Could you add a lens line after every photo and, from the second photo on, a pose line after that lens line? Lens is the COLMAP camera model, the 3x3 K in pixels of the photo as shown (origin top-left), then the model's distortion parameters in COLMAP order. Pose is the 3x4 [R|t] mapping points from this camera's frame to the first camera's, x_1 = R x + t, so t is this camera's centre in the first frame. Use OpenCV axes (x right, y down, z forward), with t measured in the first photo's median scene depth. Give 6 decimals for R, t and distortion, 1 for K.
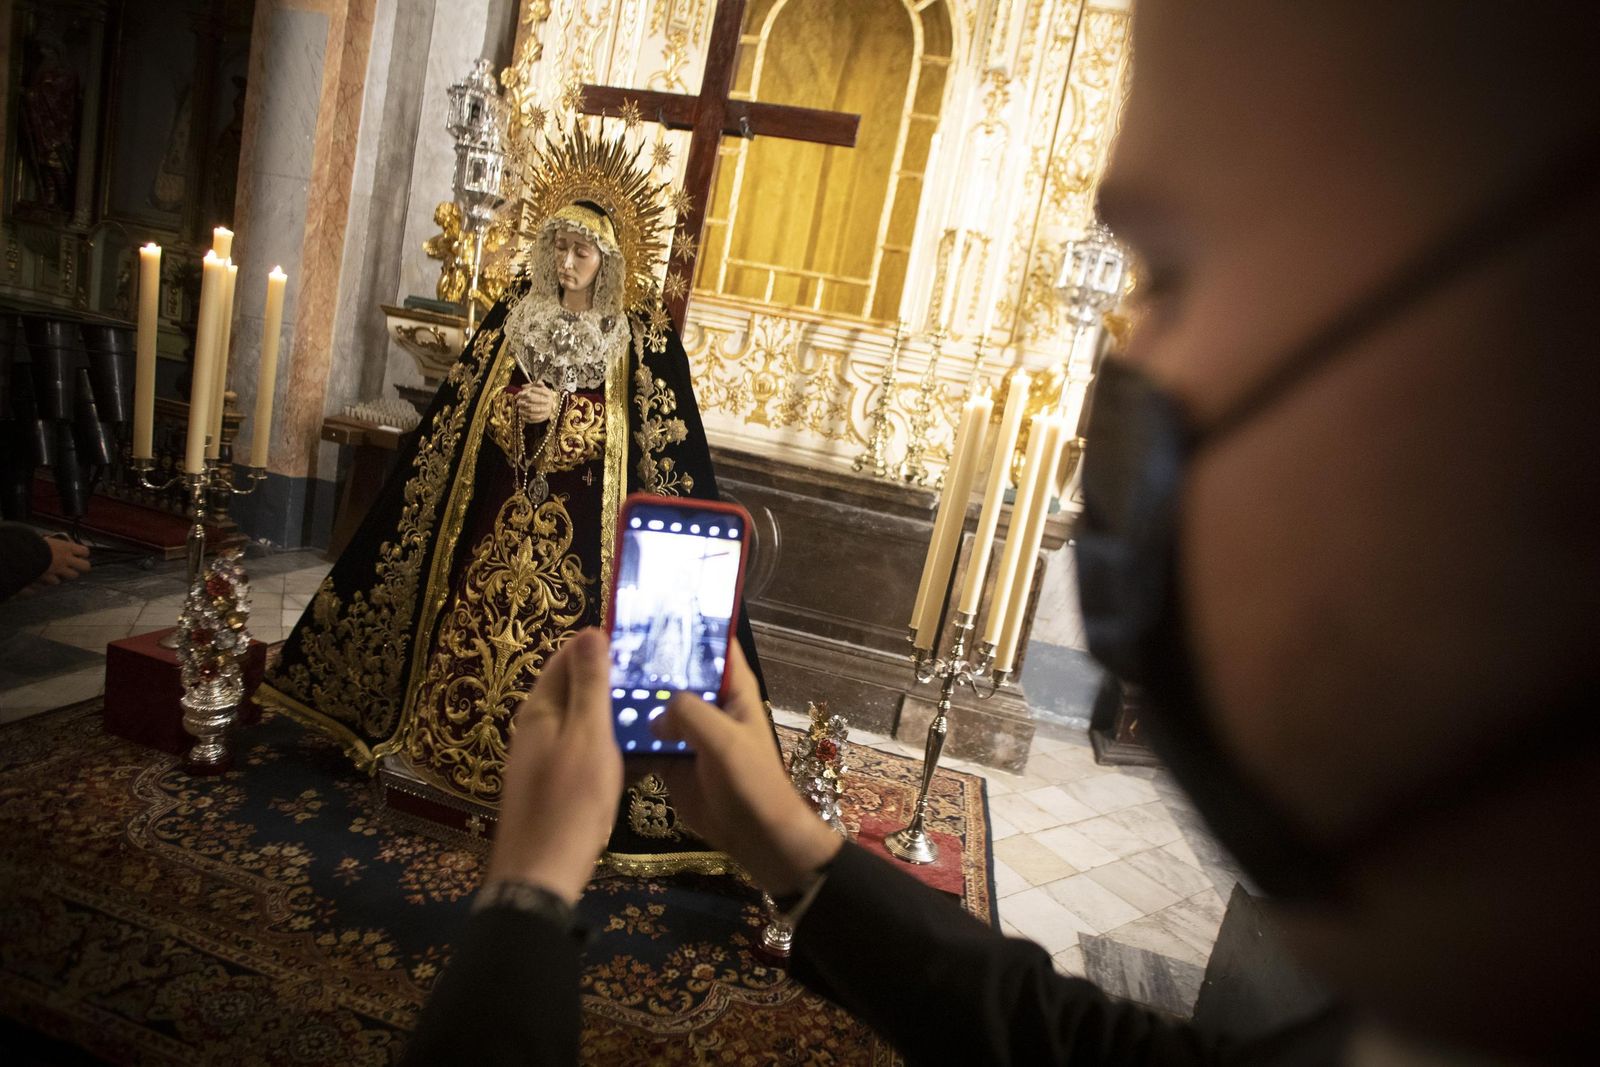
lens RADIAL K [[810.4, 0, 800.0], [0, 810.4, 533.5], [0, 0, 1]] dist [-0.081994, -0.000111]
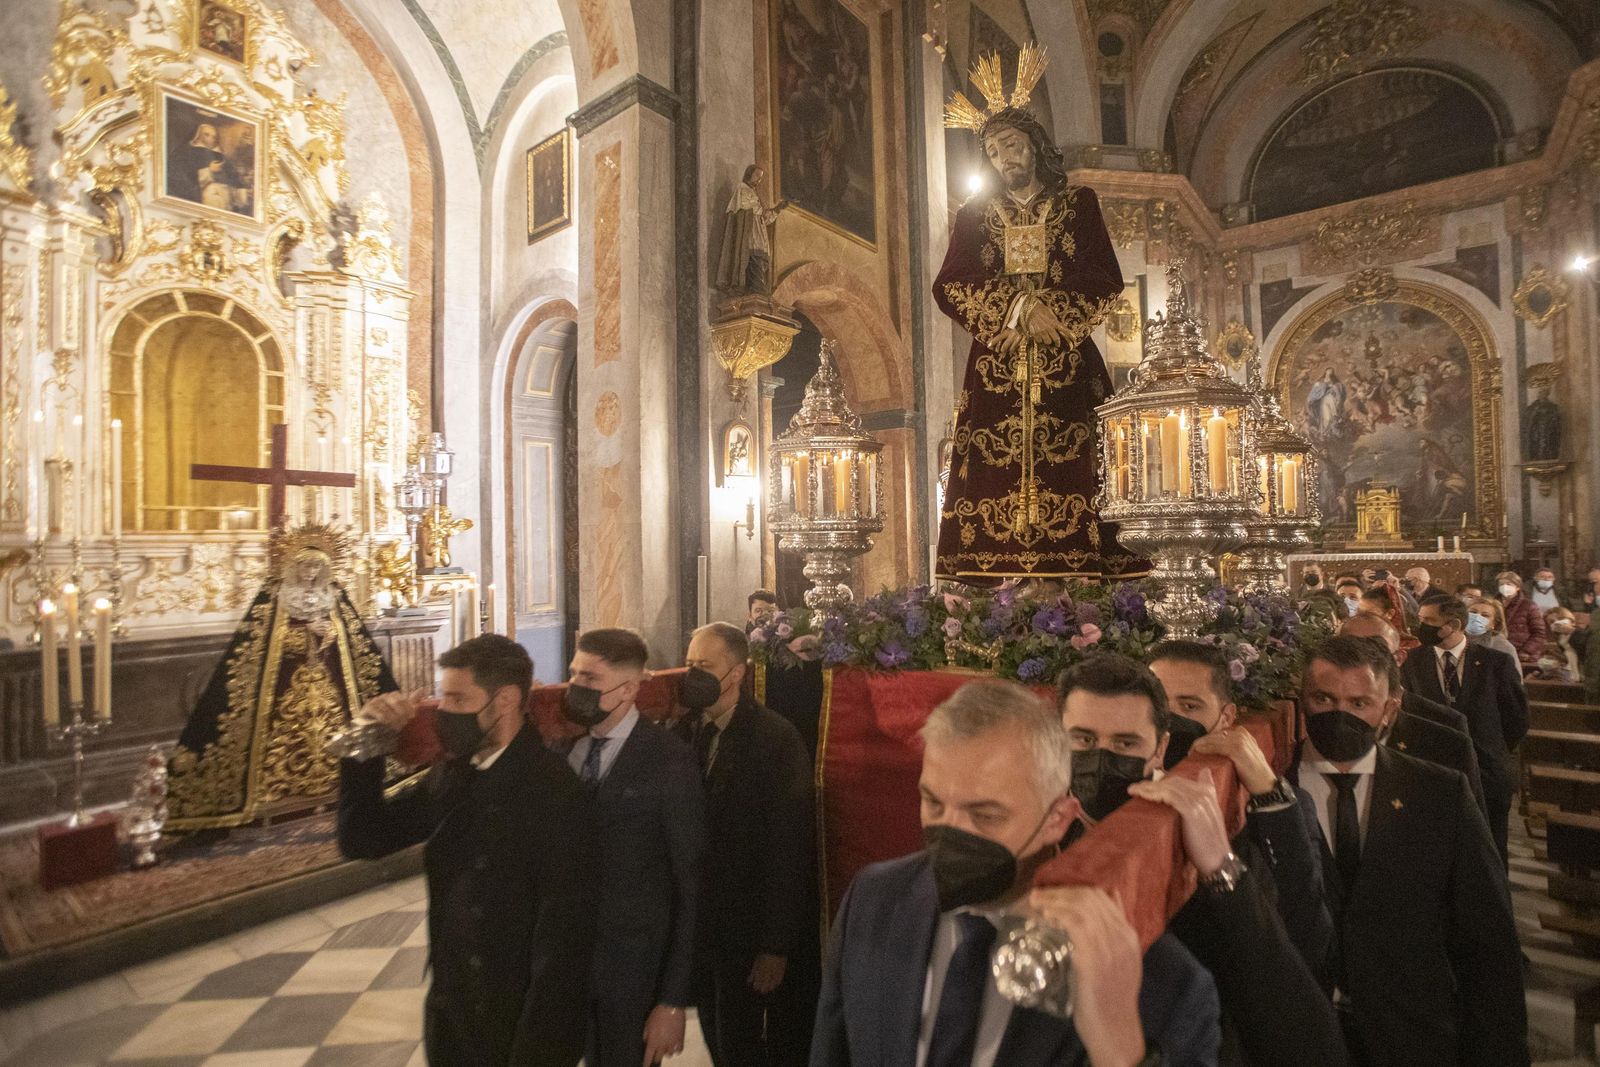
lens RADIAL K [[810.4, 0, 800.0], [0, 810.4, 533.5], [0, 0, 1]] dist [-0.081994, -0.000111]
pose [[0.500989, -0.197378, 0.842646, -1.452560], [0.252723, 0.964574, 0.075683, -0.228668], [-0.827733, 0.175040, 0.533123, -1.504040]]
